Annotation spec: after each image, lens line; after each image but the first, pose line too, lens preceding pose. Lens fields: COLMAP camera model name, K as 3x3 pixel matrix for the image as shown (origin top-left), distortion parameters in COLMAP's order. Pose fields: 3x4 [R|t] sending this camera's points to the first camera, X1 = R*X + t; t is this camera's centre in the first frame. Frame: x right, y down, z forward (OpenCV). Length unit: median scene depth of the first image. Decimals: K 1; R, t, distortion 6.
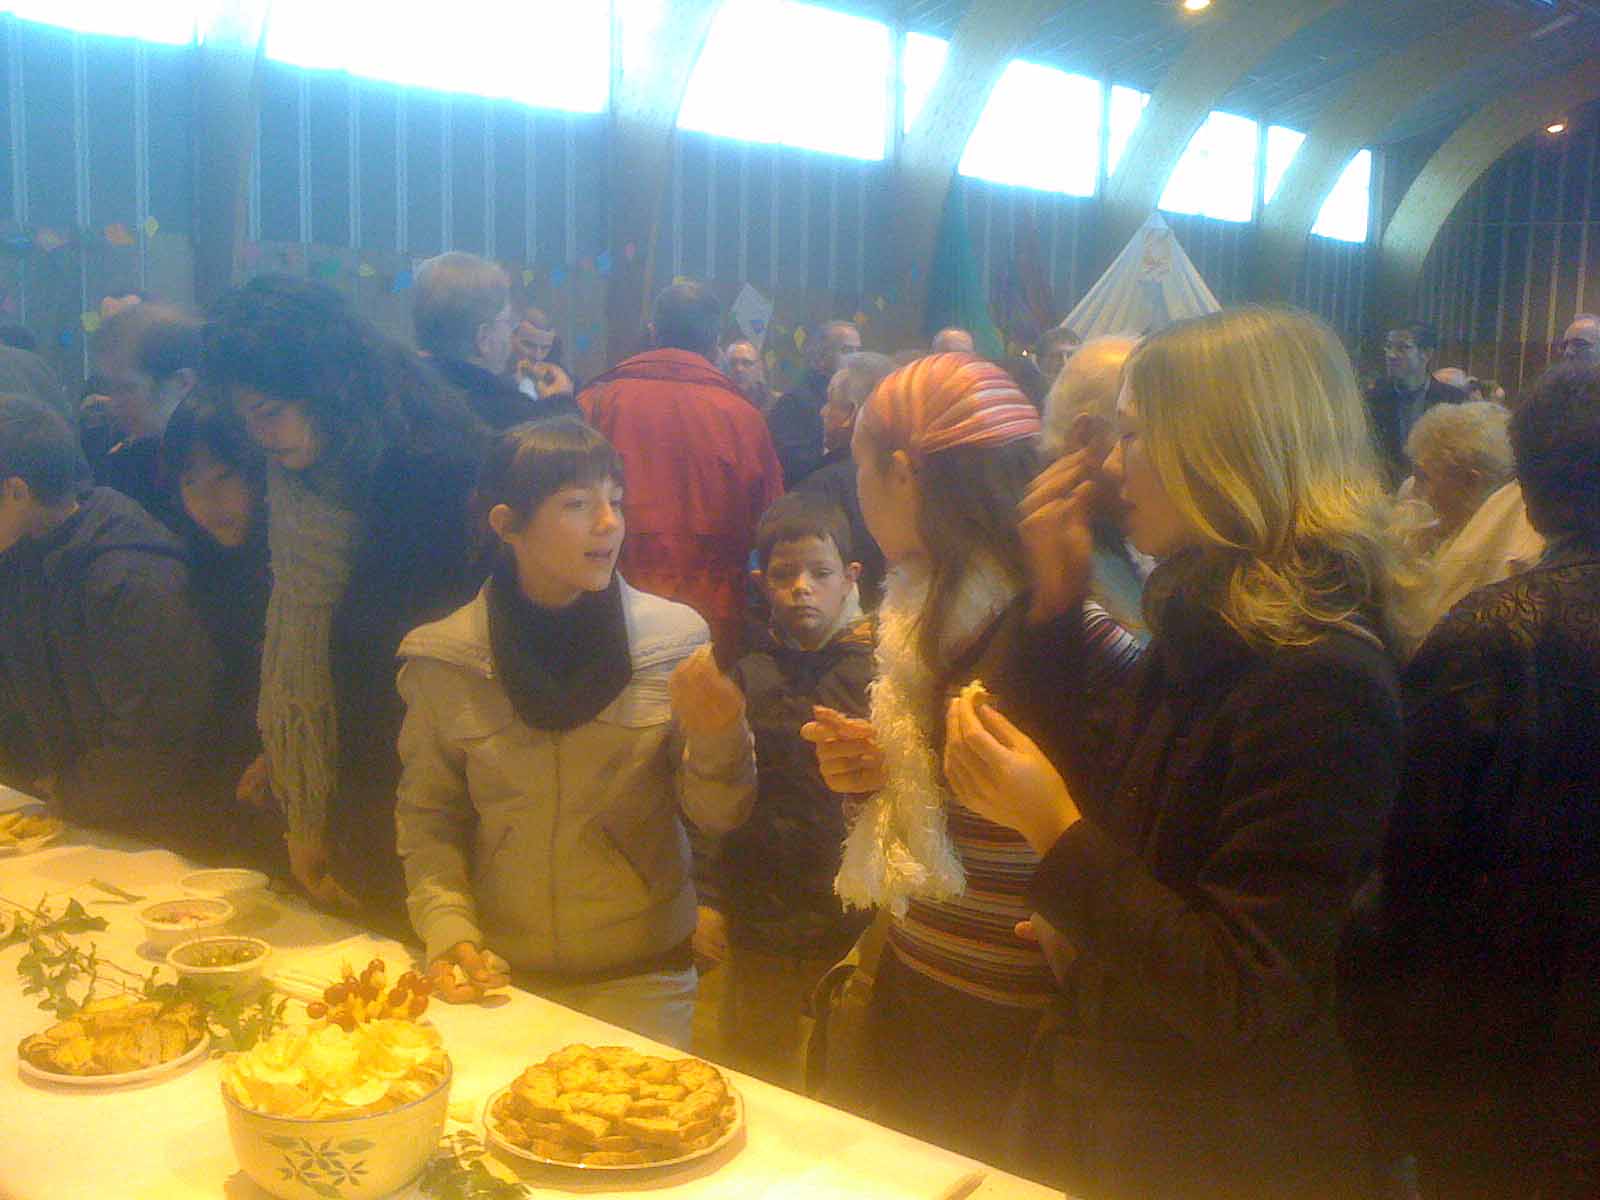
lens RADIAL K [[1771.0, 0, 802.3], [0, 1771.0, 602.9], [0, 0, 1]] dist [-0.012553, 0.000000]
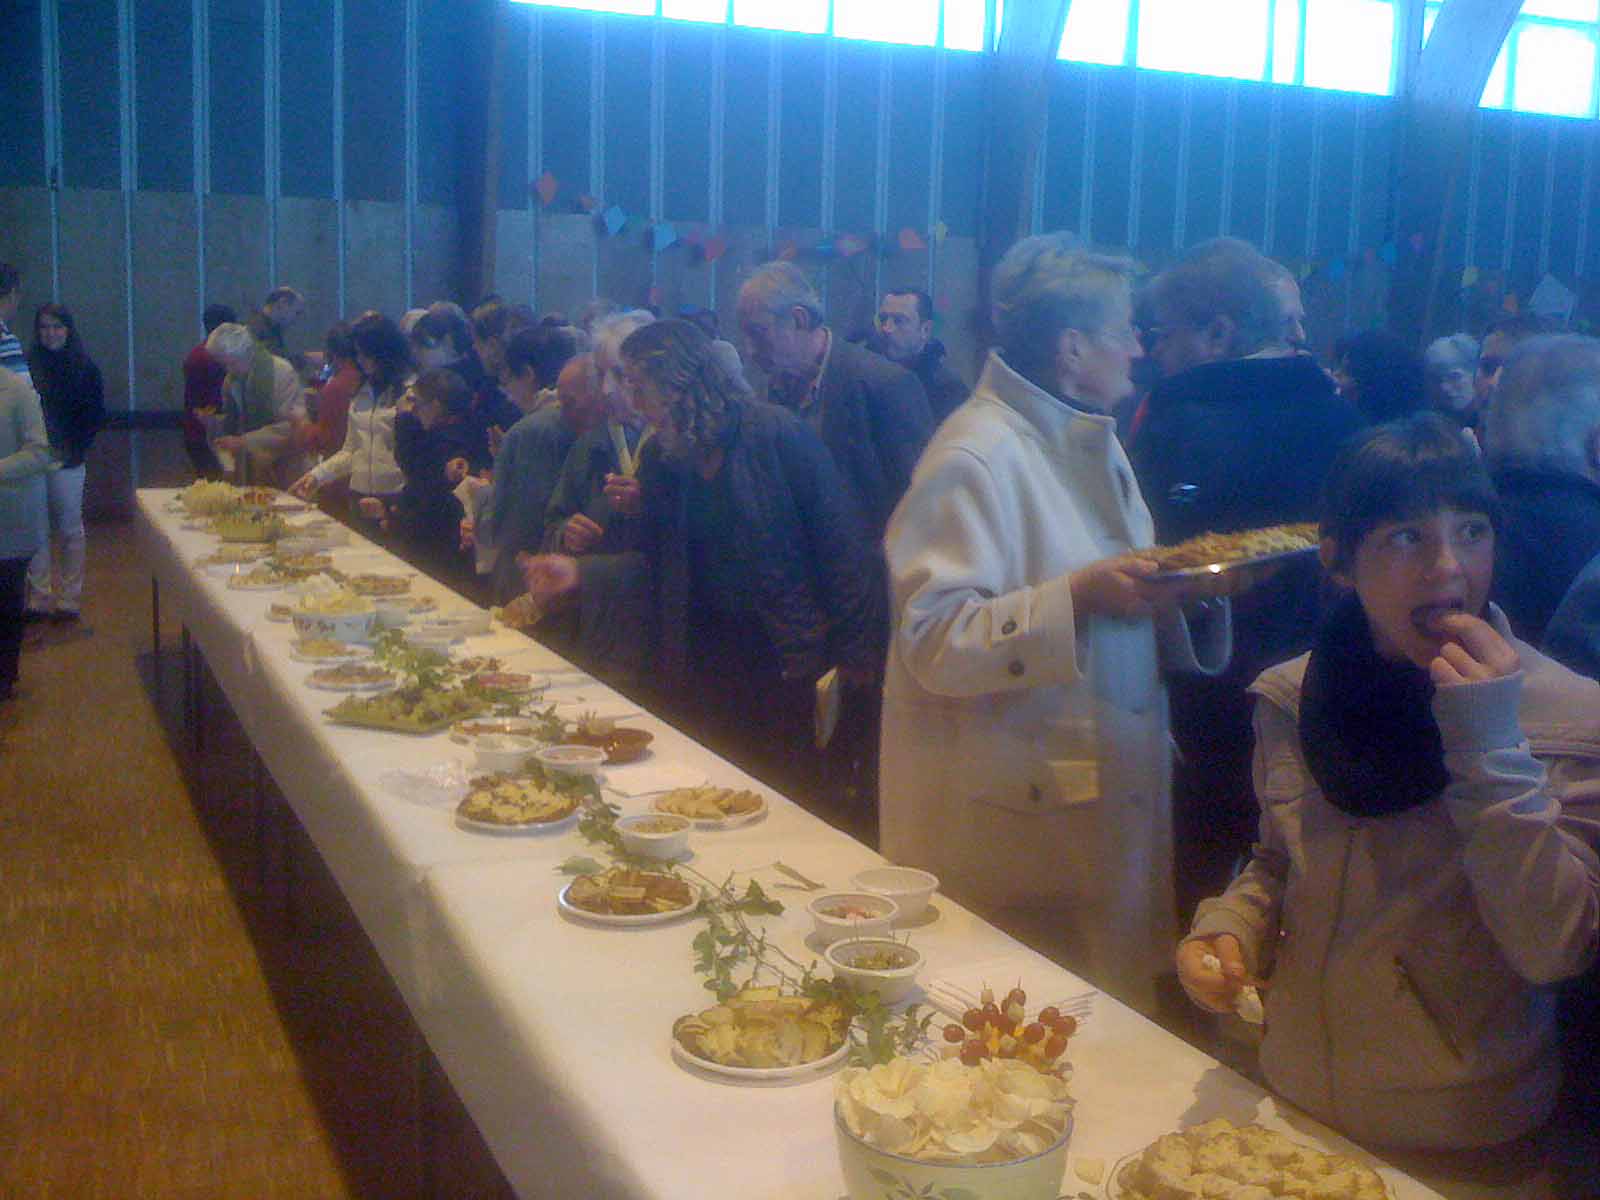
lens RADIAL K [[1771.0, 0, 789.2], [0, 1771.0, 566.2], [0, 0, 1]] dist [-0.012553, 0.000000]
pose [[0.907956, 0.048514, -0.416248, 0.033249], [-0.056055, 0.998410, -0.005906, -0.013282], [0.415299, 0.028695, 0.909232, 0.078437]]
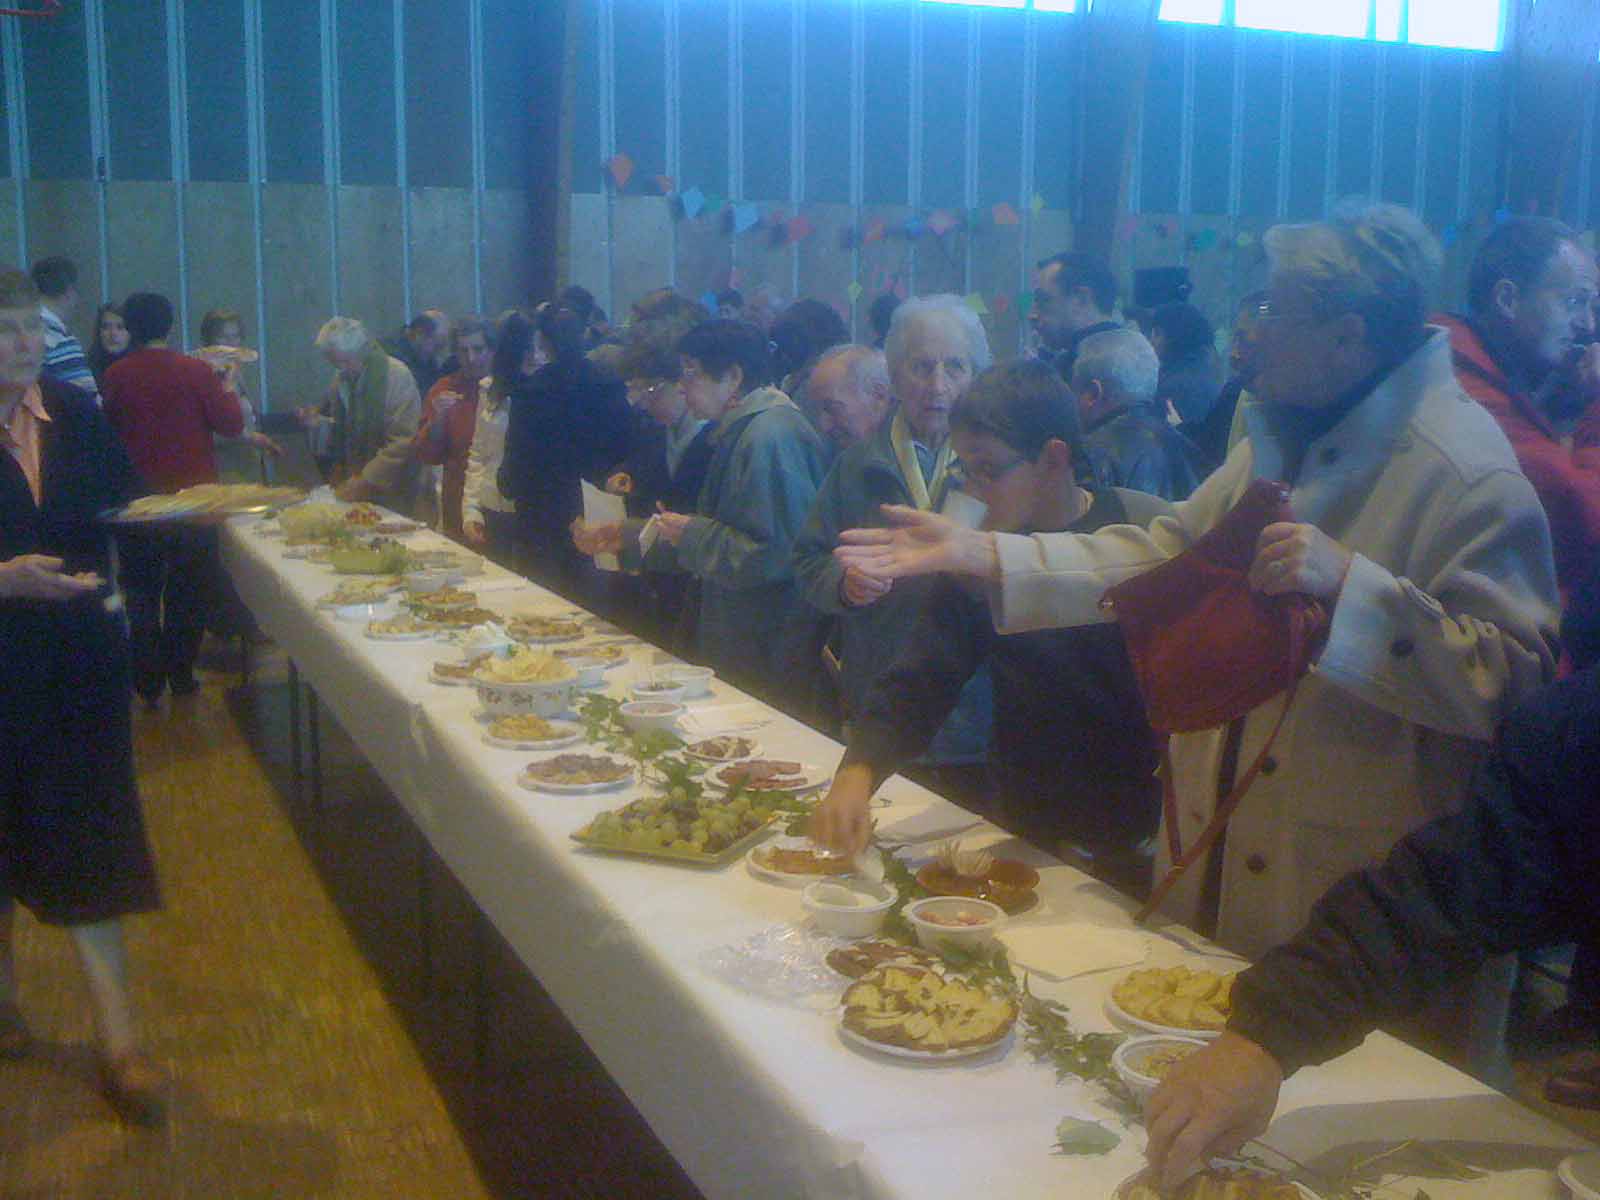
lens RADIAL K [[1771.0, 0, 804.5], [0, 1771.0, 592.5], [0, 0, 1]] dist [-0.012553, 0.000000]
pose [[0.903811, 0.038467, -0.426200, -1.376935], [-0.034126, 0.999259, 0.017821, -0.183597], [0.426570, -0.001563, 0.904453, 1.024246]]
